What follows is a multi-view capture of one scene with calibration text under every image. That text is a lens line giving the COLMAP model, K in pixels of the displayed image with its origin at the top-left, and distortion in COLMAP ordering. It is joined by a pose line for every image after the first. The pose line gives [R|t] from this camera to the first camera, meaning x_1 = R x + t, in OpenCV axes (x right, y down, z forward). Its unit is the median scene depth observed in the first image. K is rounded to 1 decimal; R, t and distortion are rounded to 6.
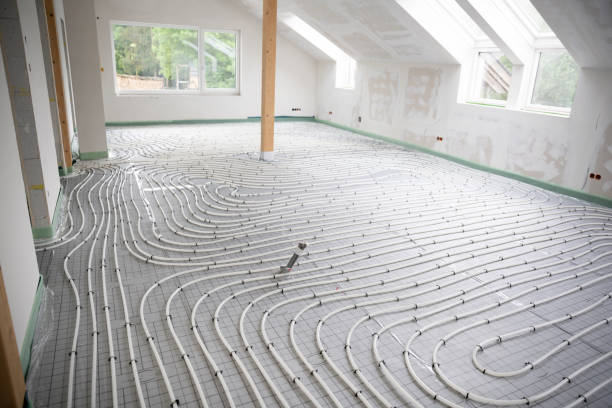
lens RADIAL K [[434.9, 0, 310.3], [0, 434.9, 200.5], [0, 0, 1]] dist [-0.081851, 0.040050]
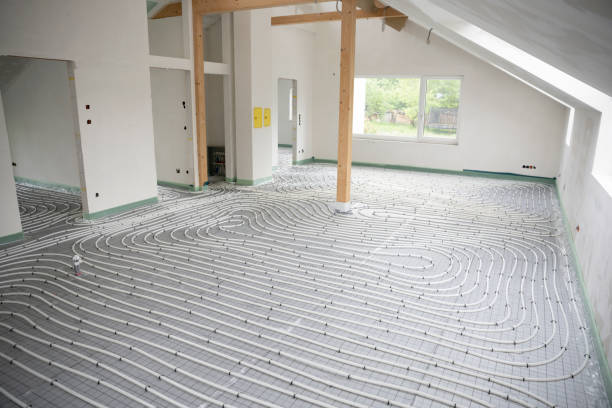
lens RADIAL K [[420.2, 0, 307.5], [0, 420.2, 203.2], [0, 0, 1]] dist [-0.104905, 0.082797]
pose [[0.567491, 0.161657, -0.807355, 0.603021], [-0.229641, 0.972704, 0.033350, -0.118070], [0.790708, 0.166476, 0.589123, 0.354867]]
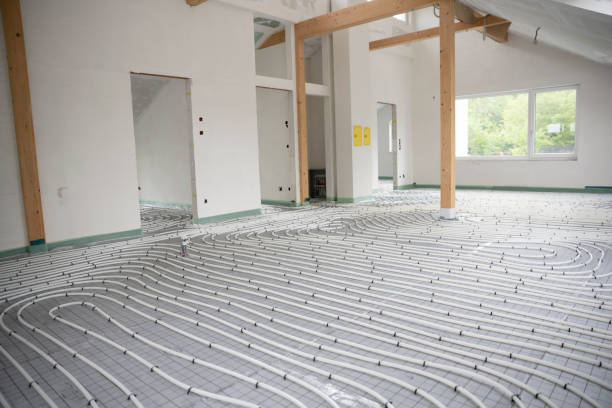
lens RADIAL K [[420.2, 0, 307.1], [0, 420.2, 204.8], [0, 0, 1]] dist [-0.104905, 0.082797]
pose [[0.358839, 0.054388, -0.931814, 0.603162], [-0.225573, 0.973763, -0.030031, -0.023347], [0.905733, 0.220968, 0.361693, 0.379249]]
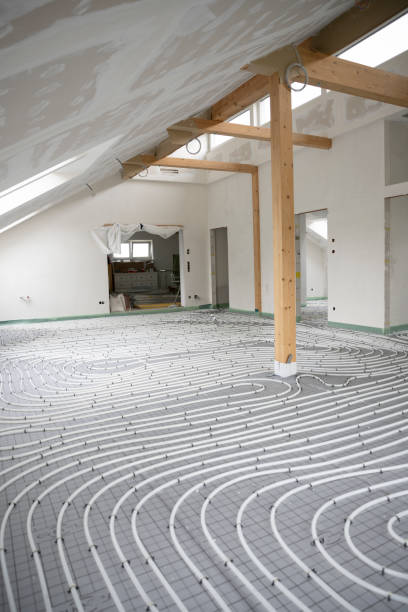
lens RADIAL K [[434.9, 0, 199.7], [0, 434.9, 302.1], [0, 0, 1]] dist [-0.081851, 0.040050]
pose [[-0.999780, -0.018983, -0.008924, 0.040038], [-0.020936, 0.929274, 0.368798, -0.425148], [0.001292, 0.368903, -0.929467, 1.525200]]
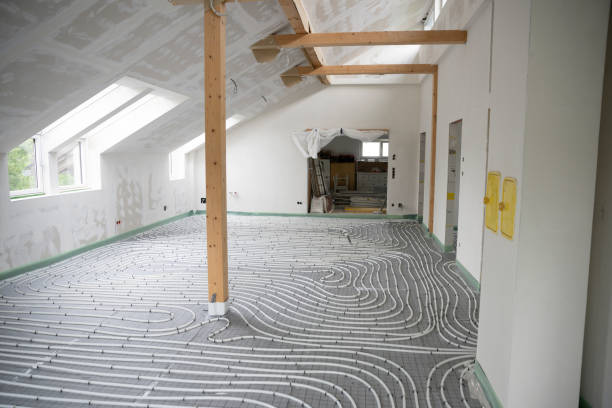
lens RADIAL K [[420.2, 0, 304.7], [0, 420.2, 206.2], [0, 0, 1]] dist [-0.104905, 0.082797]
pose [[-0.820747, -0.122205, 0.558068, -0.517637], [0.123416, 0.915860, 0.382060, -0.446644], [-0.557801, 0.382449, -0.736607, 1.281251]]
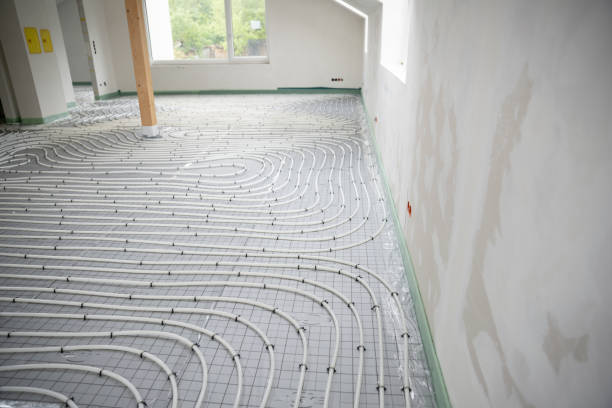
lens RADIAL K [[420.2, 0, 303.9], [0, 420.2, 201.2], [0, 0, 1]] dist [-0.104905, 0.082797]
pose [[0.842610, 0.146722, -0.518151, 0.615851], [-0.110446, 0.988799, 0.100387, -0.075952], [0.527076, -0.027359, 0.849377, 0.413011]]
